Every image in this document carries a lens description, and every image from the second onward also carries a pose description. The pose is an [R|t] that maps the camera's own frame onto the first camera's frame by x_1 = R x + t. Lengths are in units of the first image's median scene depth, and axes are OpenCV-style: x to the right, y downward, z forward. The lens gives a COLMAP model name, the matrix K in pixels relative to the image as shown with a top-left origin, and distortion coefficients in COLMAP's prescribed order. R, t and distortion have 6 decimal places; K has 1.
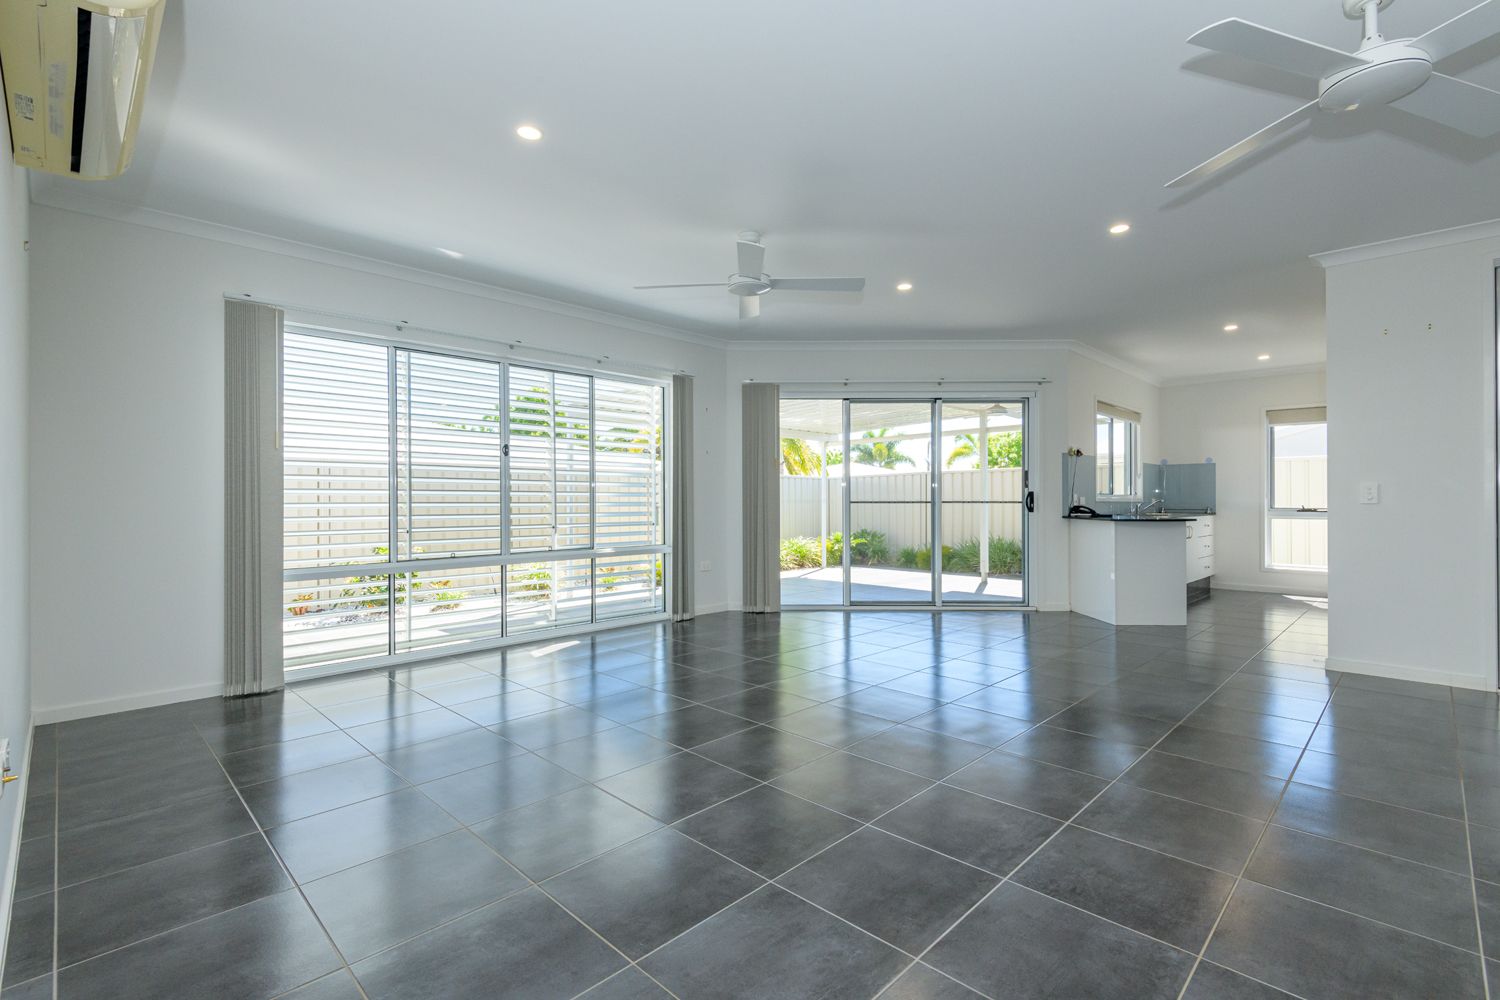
lens RADIAL K [[691.2, 0, 750.1], [0, 691.2, 499.3], [0, 0, 1]] dist [-0.002519, -0.000273]
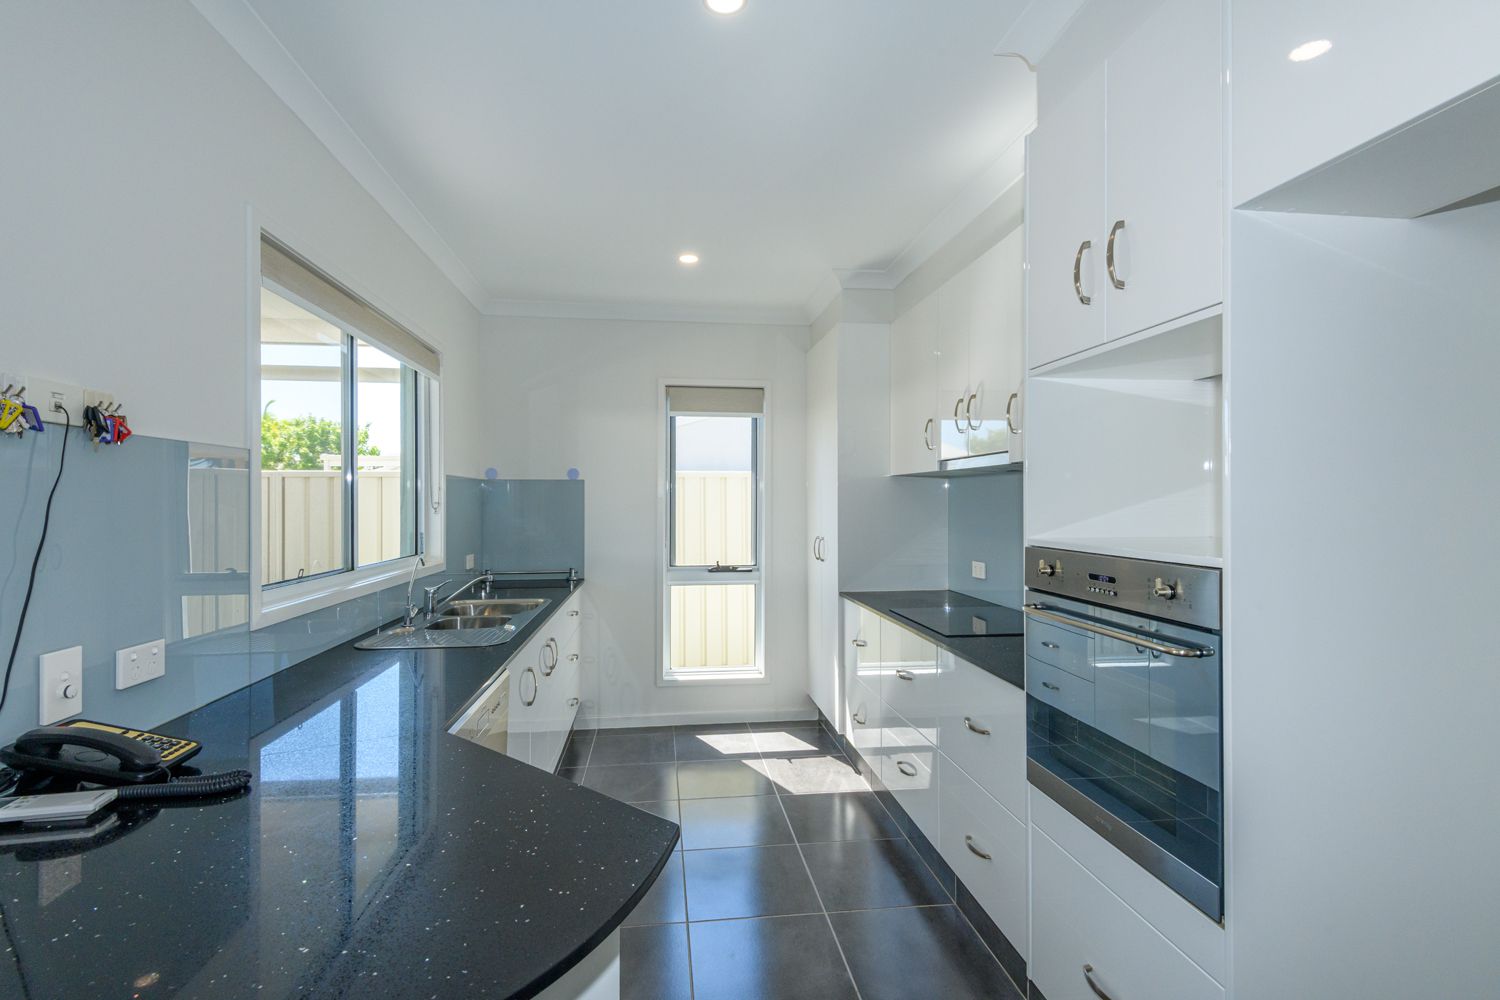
lens RADIAL K [[691.2, 0, 750.5], [0, 691.2, 499.3], [0, 0, 1]] dist [-0.002519, -0.000273]
pose [[0.617859, 0.004313, 0.786277, 0.368152], [-0.003438, 0.999990, -0.002784, -0.039141], [-0.786282, -0.000983, 0.617868, 0.620278]]
